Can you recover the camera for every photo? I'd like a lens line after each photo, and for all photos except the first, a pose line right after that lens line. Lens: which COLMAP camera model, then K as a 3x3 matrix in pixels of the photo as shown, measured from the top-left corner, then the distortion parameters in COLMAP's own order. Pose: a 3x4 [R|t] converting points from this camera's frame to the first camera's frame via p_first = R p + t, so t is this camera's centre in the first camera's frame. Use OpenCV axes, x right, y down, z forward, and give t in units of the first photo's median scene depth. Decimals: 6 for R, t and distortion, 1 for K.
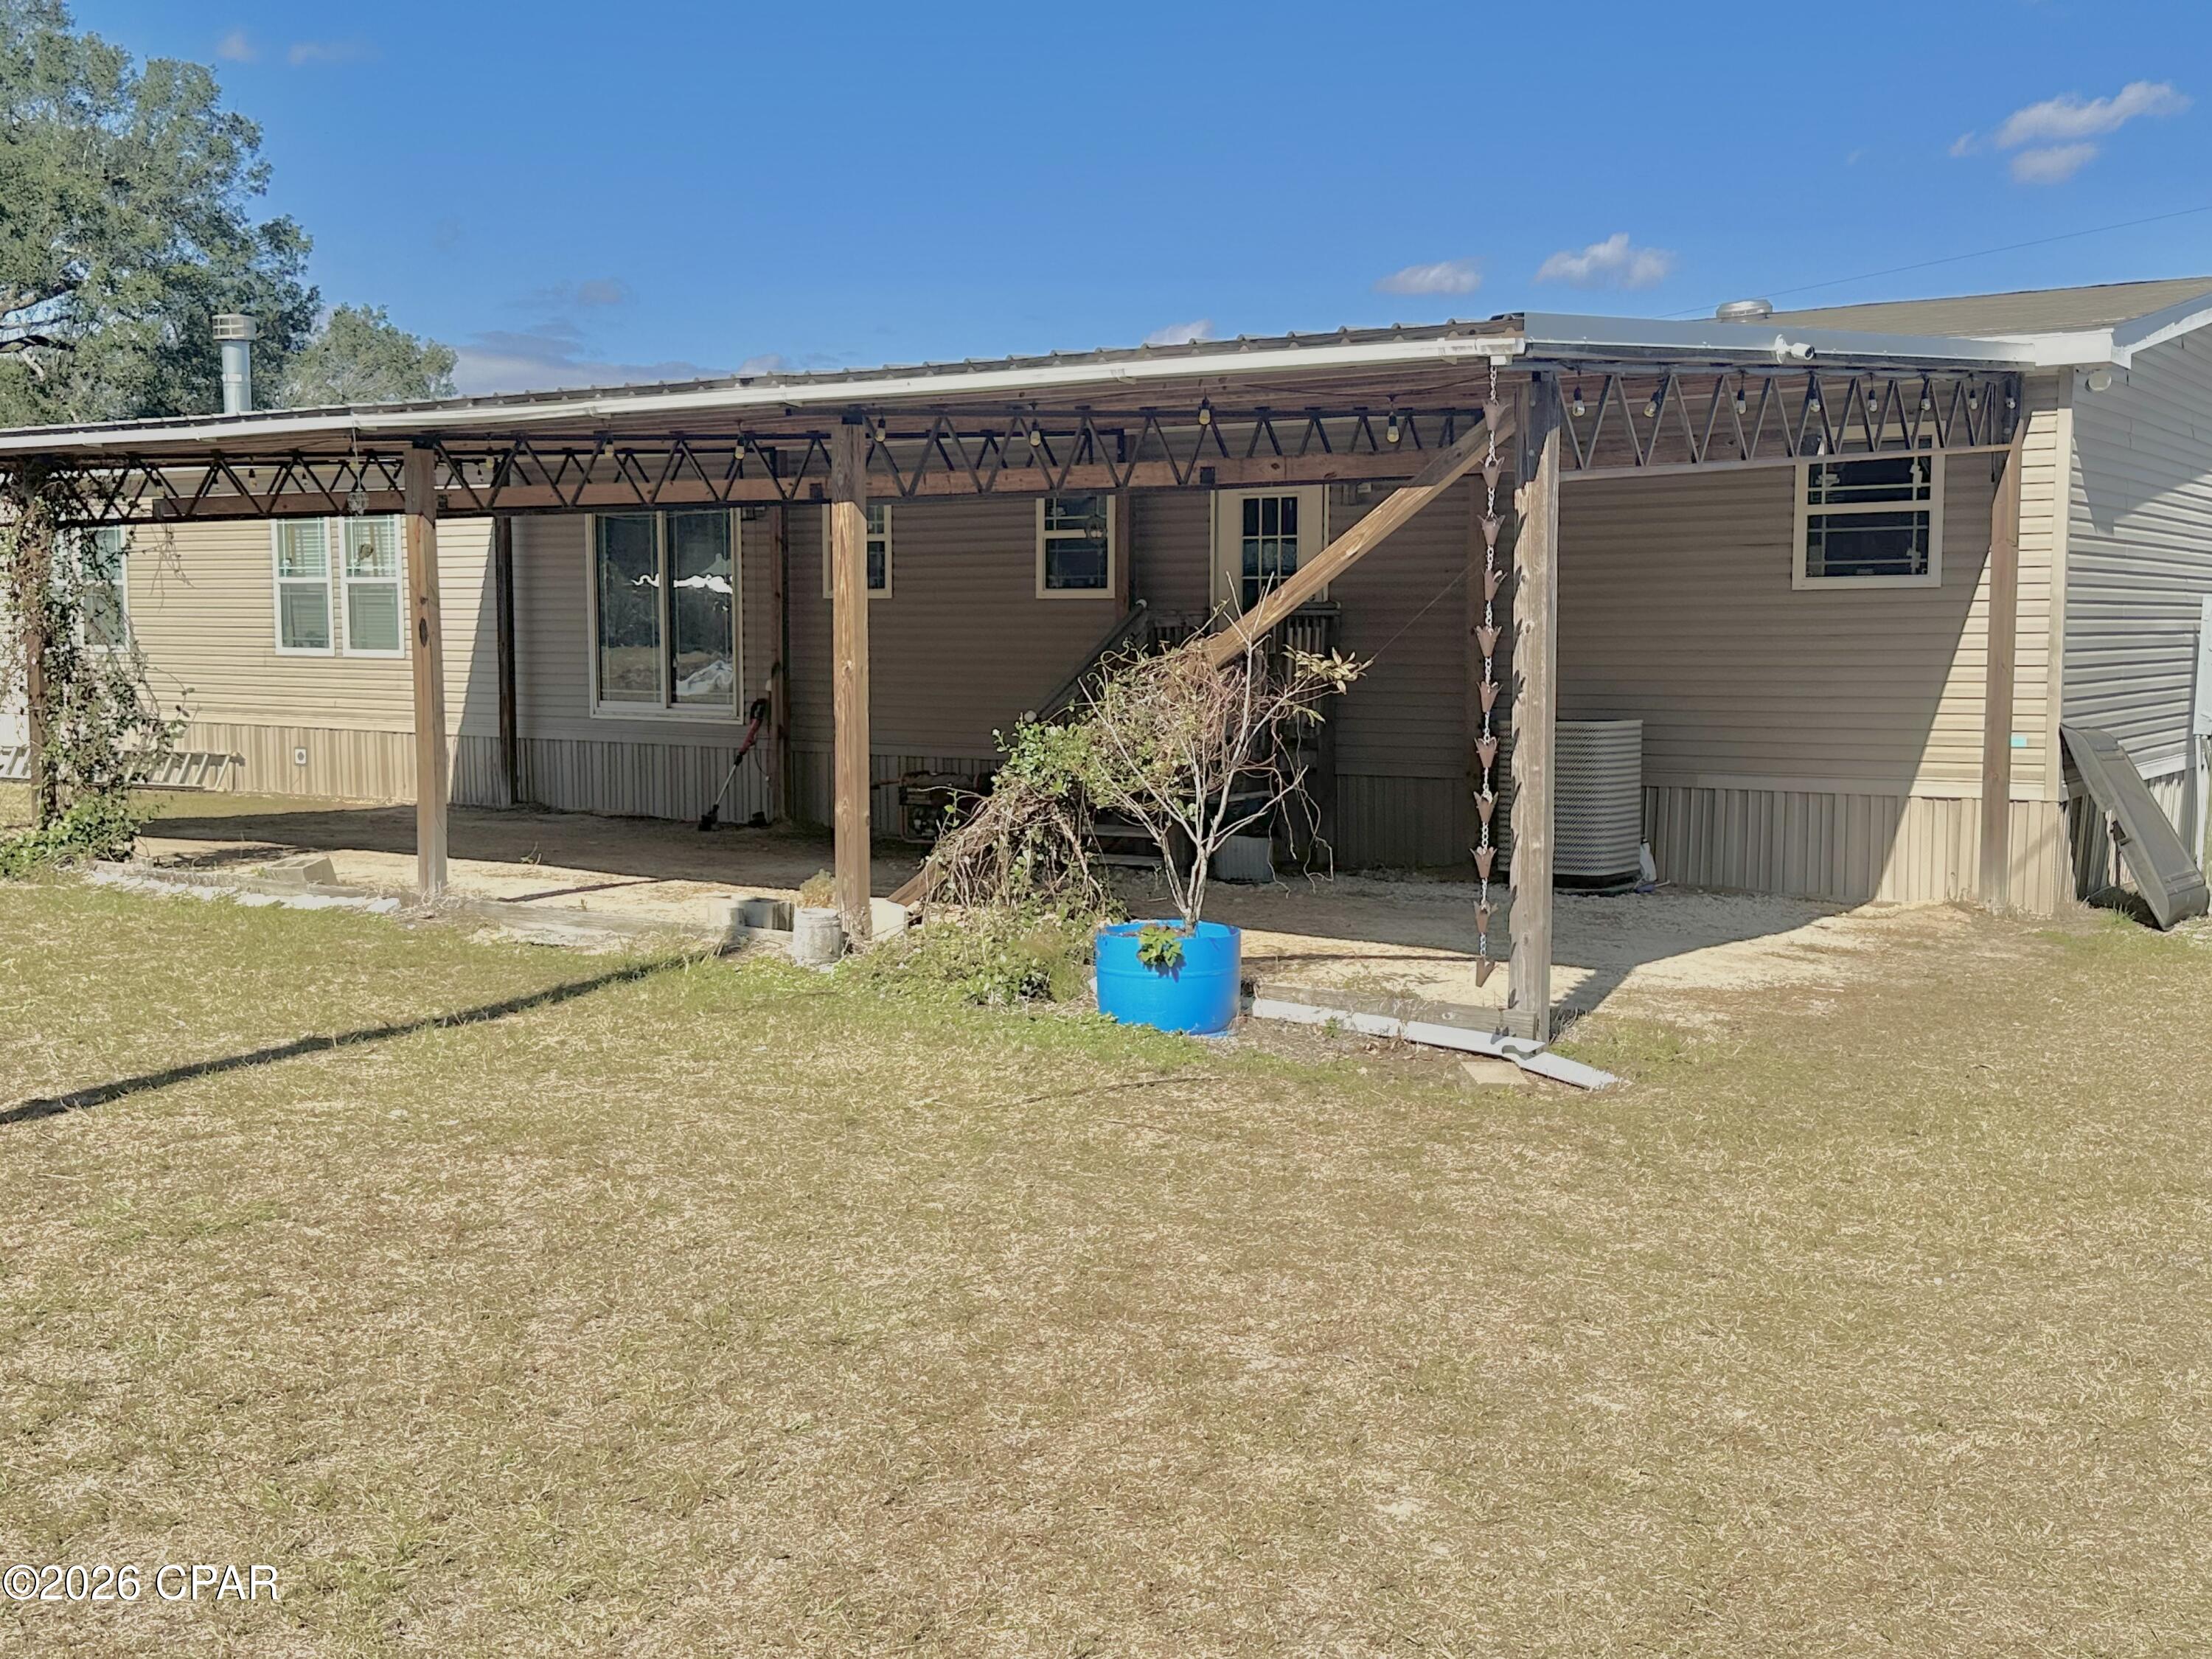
lens RADIAL K [[2309.8, 0, 1106.0], [0, 2309.8, 829.5], [0, 0, 1]] dist [0.002480, -0.001831]
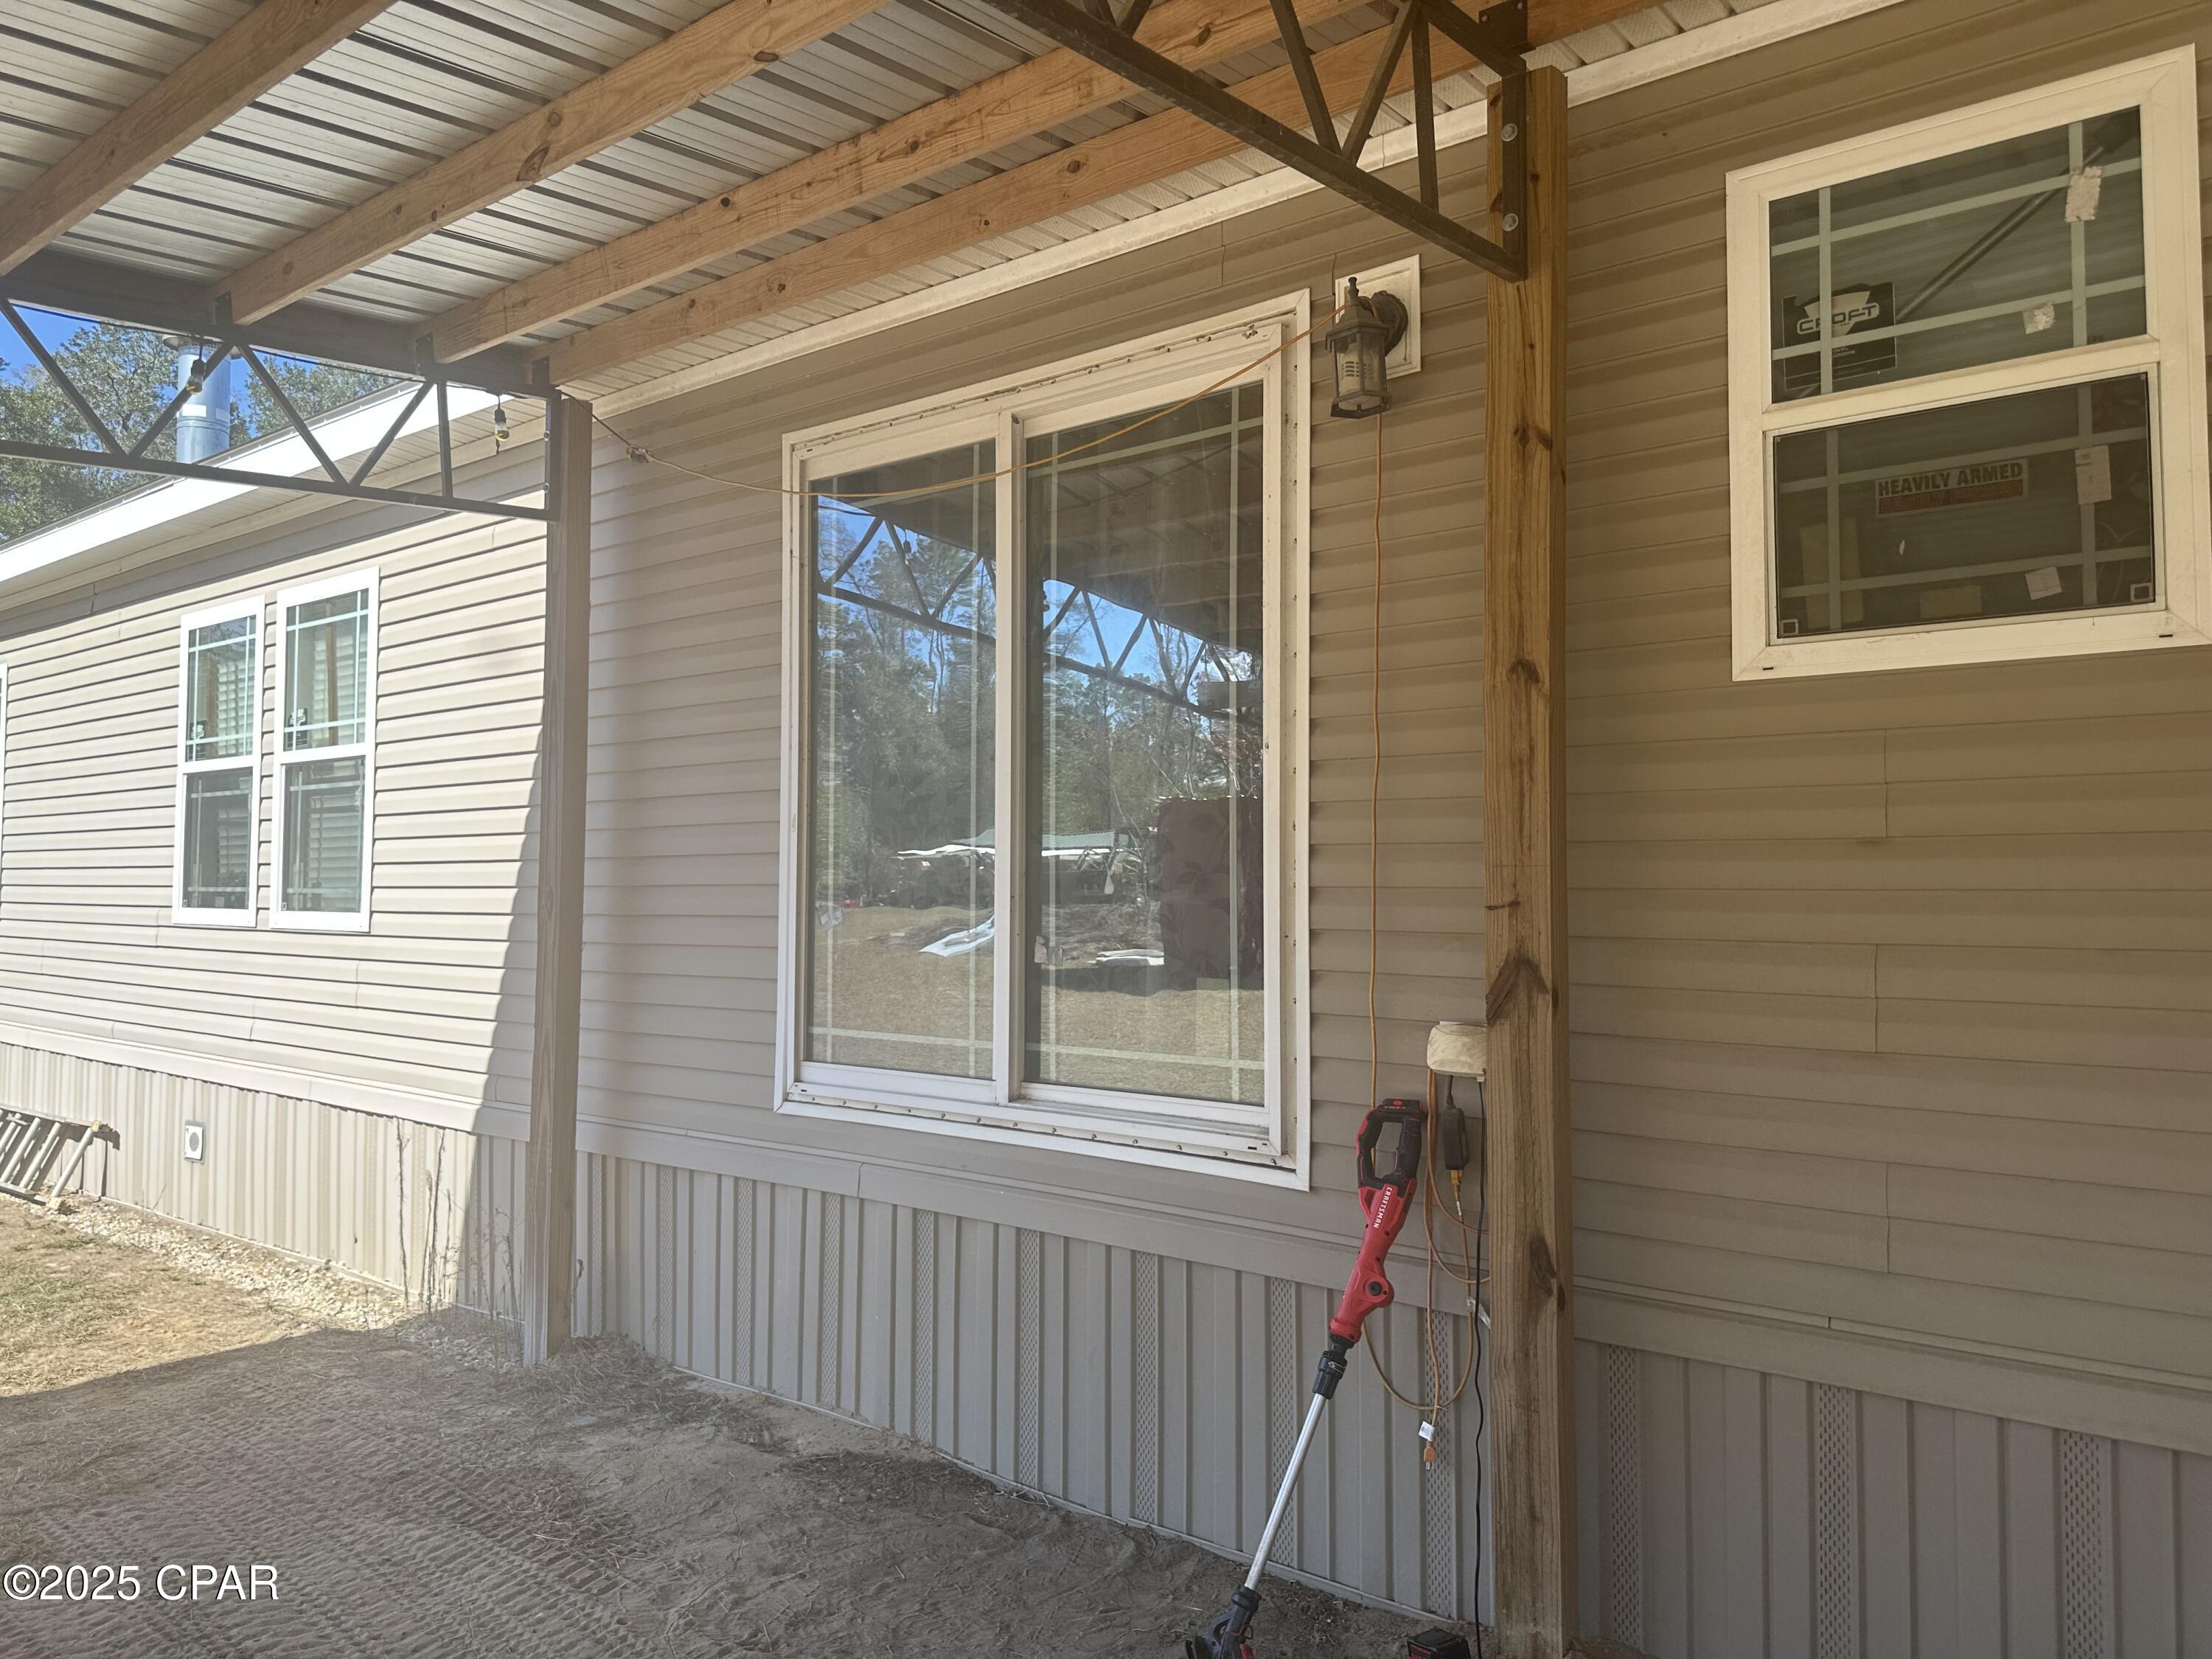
lens RADIAL K [[1606.7, 0, 1106.0], [0, 1606.7, 829.5], [0, 0, 1]] dist [0.003195, 0.002082]
pose [[0.997120, 0.002350, -0.075797, -0.159422], [-0.012984, 0.990050, -0.140118, -0.057649], [0.074714, 0.140699, 0.987229, 0.776142]]
